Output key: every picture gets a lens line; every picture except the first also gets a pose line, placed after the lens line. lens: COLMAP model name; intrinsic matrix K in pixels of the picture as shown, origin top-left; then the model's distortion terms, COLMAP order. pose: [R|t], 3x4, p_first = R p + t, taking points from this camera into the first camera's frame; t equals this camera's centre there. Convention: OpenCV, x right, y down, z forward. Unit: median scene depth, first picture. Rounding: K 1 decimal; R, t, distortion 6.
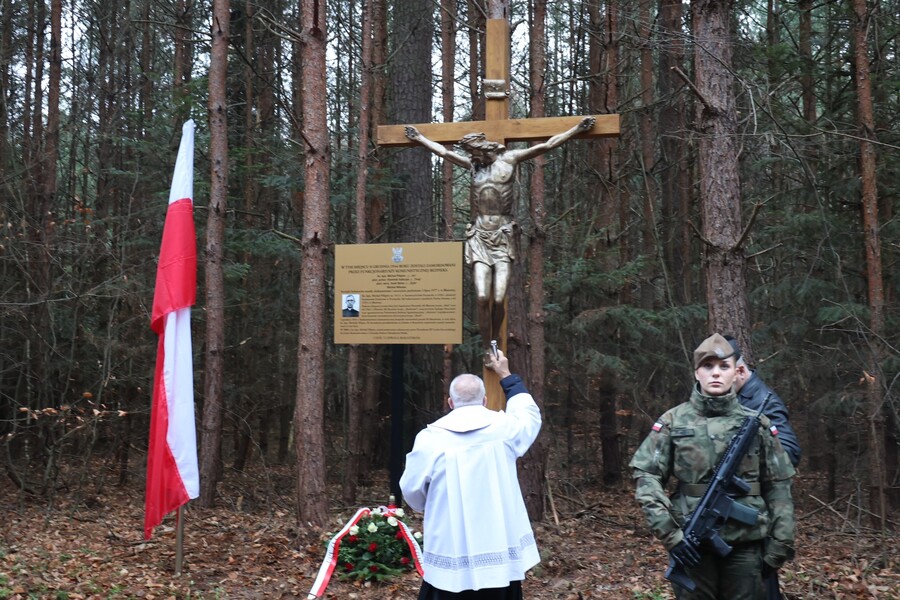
lens RADIAL K [[970.7, 0, 418.4], [0, 970.7, 302.0], [0, 0, 1]] dist [-0.017191, 0.000000]
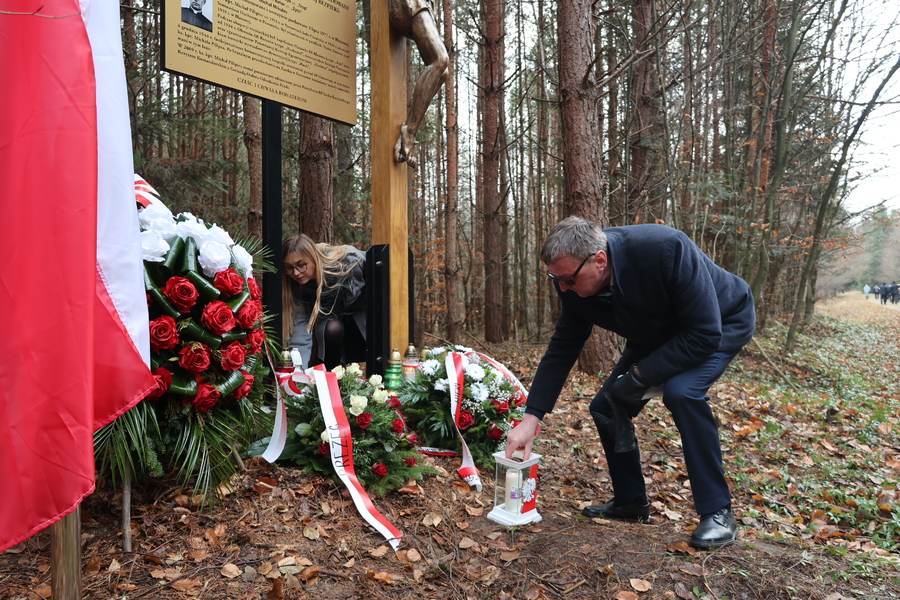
lens RADIAL K [[621.6, 0, 443.3], [0, 621.6, 310.5], [0, 0, 1]] dist [-0.017965, 0.005393]
pose [[0.346833, -0.013600, 0.937828, -0.366193], [-0.031592, 0.999158, 0.026172, 0.168064], [-0.937395, -0.038705, 0.346112, 0.810267]]
